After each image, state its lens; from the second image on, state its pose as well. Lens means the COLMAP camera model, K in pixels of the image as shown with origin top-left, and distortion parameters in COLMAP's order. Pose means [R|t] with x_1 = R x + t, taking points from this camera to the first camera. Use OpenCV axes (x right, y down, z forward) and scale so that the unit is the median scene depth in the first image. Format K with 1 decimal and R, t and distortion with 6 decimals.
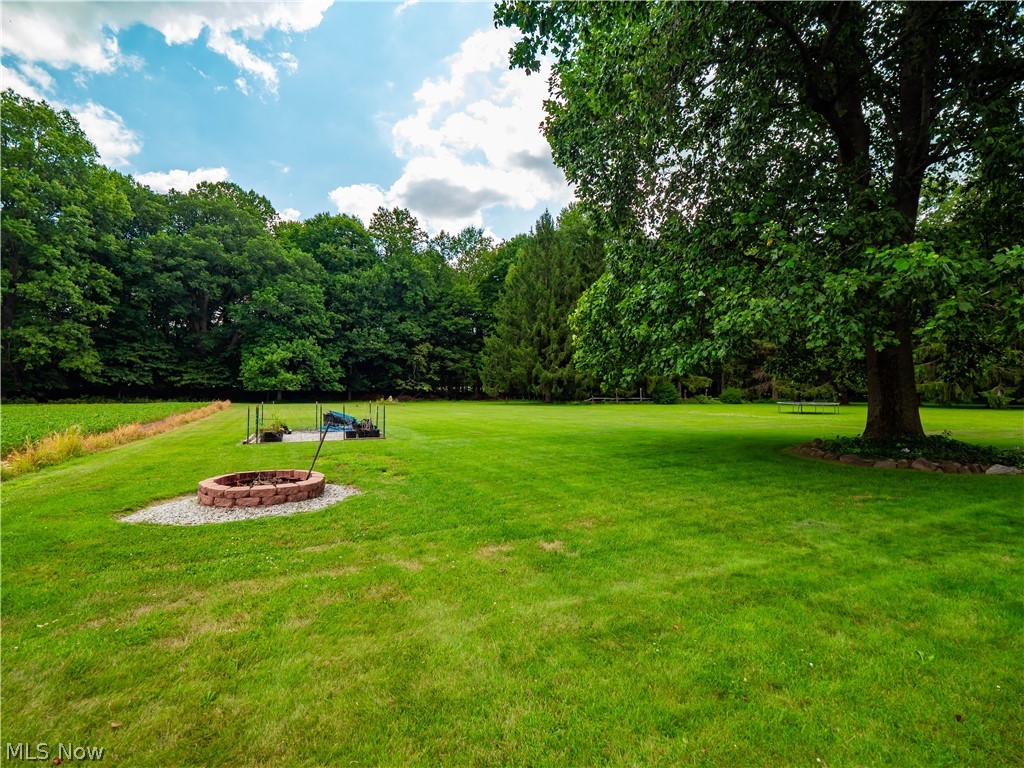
lens RADIAL K [[509.8, 0, 507.5], [0, 509.8, 379.5], [0, 0, 1]] dist [-0.001641, -0.001103]
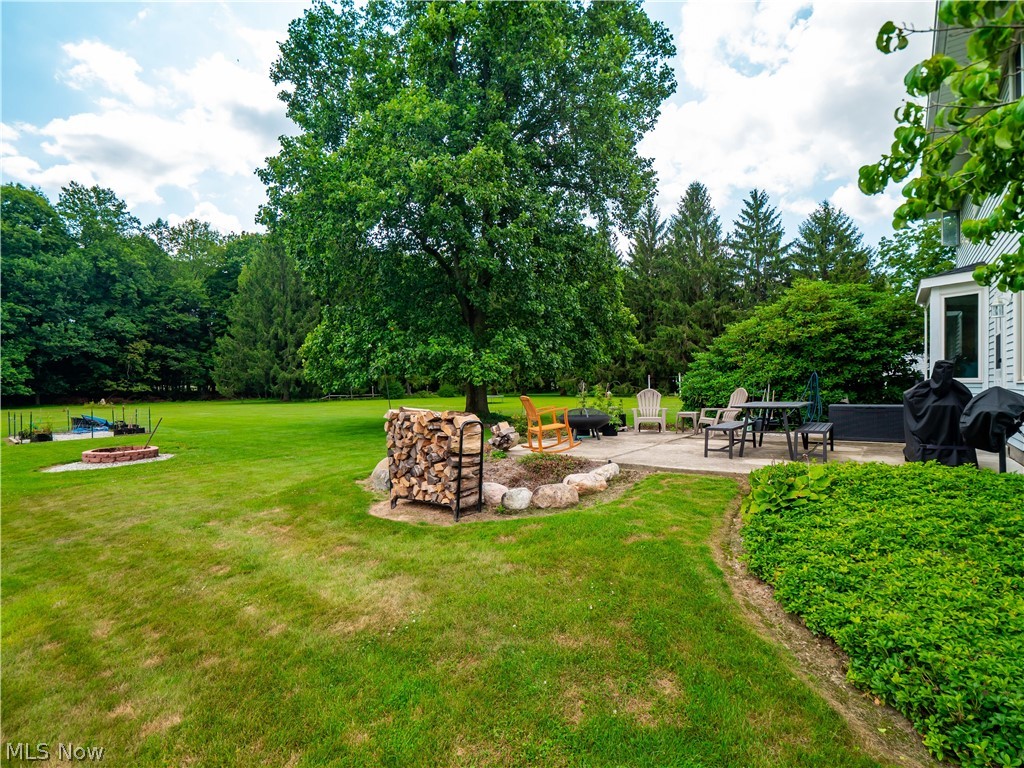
lens RADIAL K [[509.8, 0, 499.2], [0, 509.8, 386.9], [0, 0, 1]] dist [-0.001641, -0.001103]
pose [[0.888102, -0.019368, 0.459239, -0.013436], [0.008387, 0.999628, 0.025938, -0.007775], [-0.459571, -0.019184, 0.887934, -0.152808]]
